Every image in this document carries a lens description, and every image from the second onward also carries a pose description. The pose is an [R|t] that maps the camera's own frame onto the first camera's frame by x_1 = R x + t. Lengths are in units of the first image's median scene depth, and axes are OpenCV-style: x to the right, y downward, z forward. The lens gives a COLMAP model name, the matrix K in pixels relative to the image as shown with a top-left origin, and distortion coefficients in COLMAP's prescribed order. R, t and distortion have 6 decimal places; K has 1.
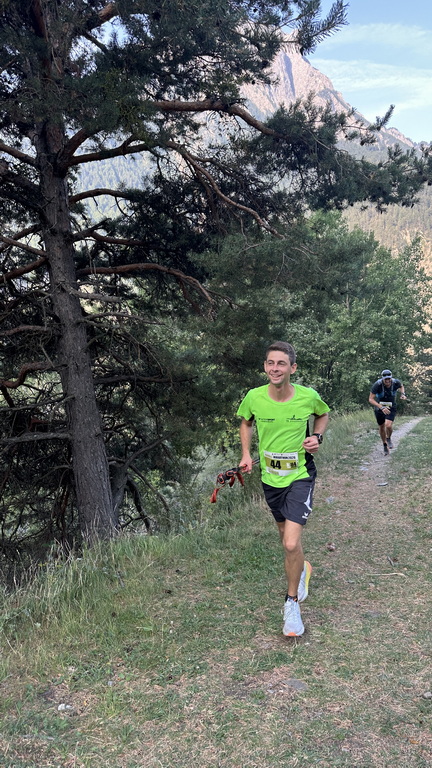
lens RADIAL K [[541.8, 0, 215.4], [0, 541.8, 383.7], [0, 0, 1]] dist [0.057824, -0.068169]
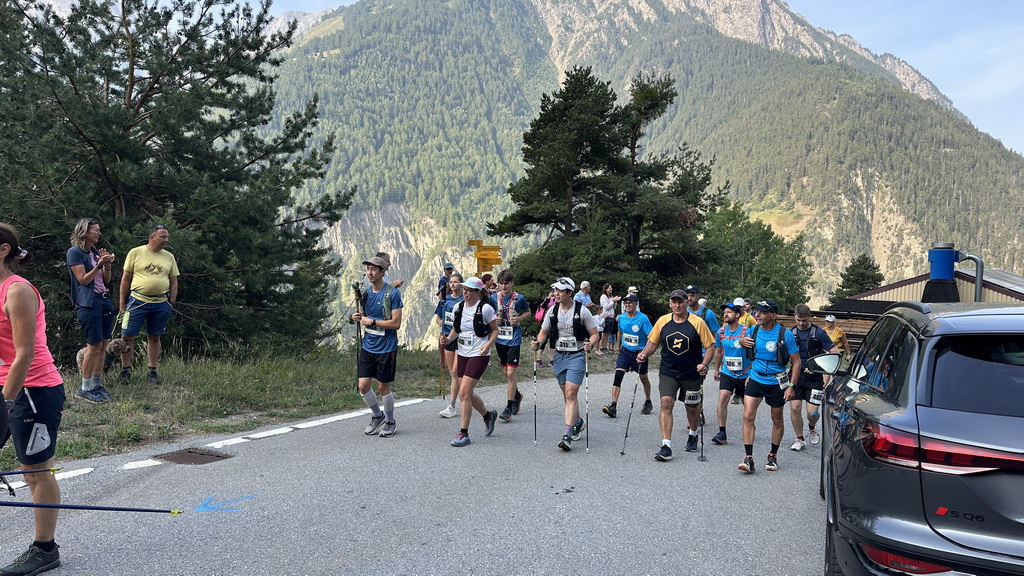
lens RADIAL K [[722.4, 0, 508.7], [0, 722.4, 295.7], [0, 0, 1]] dist [0.057824, -0.068169]
pose [[0.991828, 0.066659, -0.108784, -0.138068], [-0.075143, 0.994284, -0.075845, 0.072866], [0.103106, 0.083399, 0.991168, -0.833336]]
